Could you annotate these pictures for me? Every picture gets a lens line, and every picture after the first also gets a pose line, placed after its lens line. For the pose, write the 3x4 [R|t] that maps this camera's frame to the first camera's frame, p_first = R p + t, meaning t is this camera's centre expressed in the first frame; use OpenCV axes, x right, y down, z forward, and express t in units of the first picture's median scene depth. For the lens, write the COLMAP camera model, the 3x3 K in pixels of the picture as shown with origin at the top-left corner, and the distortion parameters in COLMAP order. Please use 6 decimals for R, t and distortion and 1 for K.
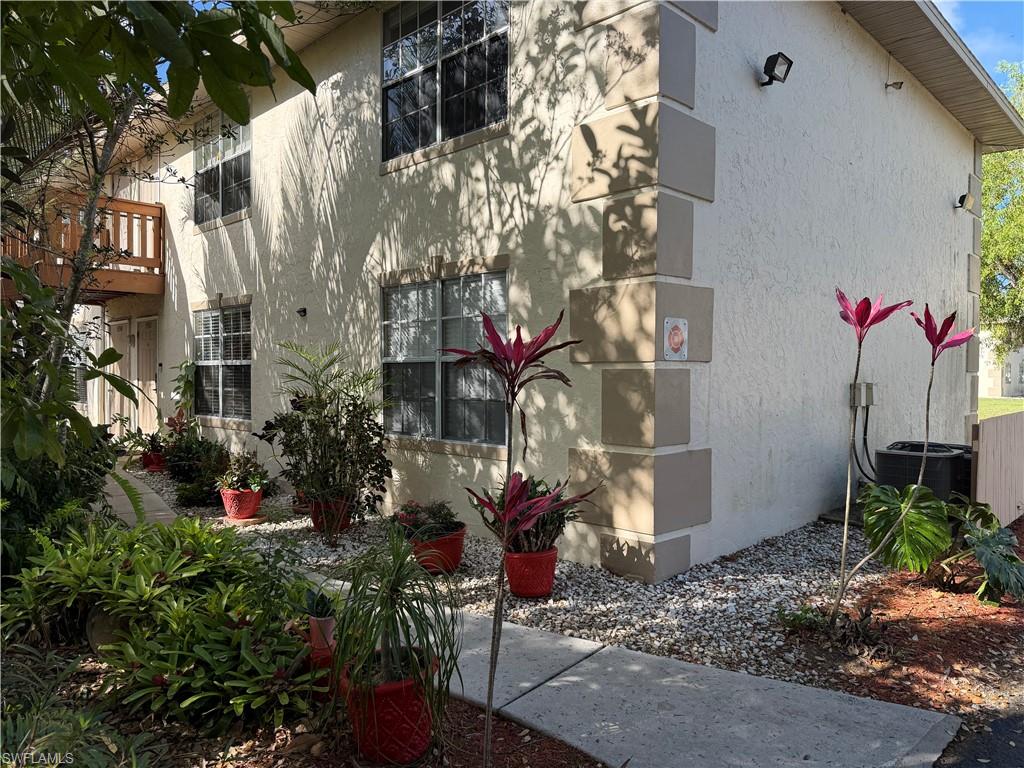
lens RADIAL K [[722.9, 0, 505.7], [0, 722.9, 380.9], [0, 0, 1]] dist [-0.022135, -0.007102]
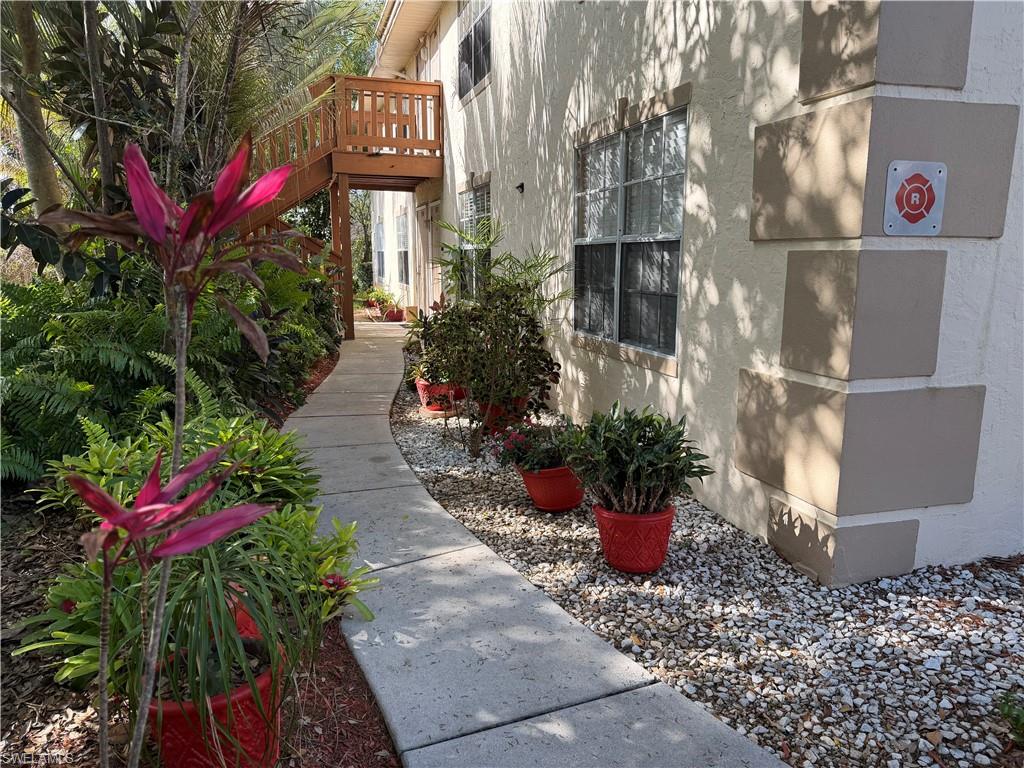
lens RADIAL K [[722.9, 0, 517.2], [0, 722.9, 393.5], [0, 0, 1]] dist [-0.022135, -0.007102]
pose [[0.886877, 0.096280, -0.451863, 0.217134], [-0.020552, 0.985298, 0.169604, 0.006212], [0.461549, -0.141132, 0.875817, 0.308171]]
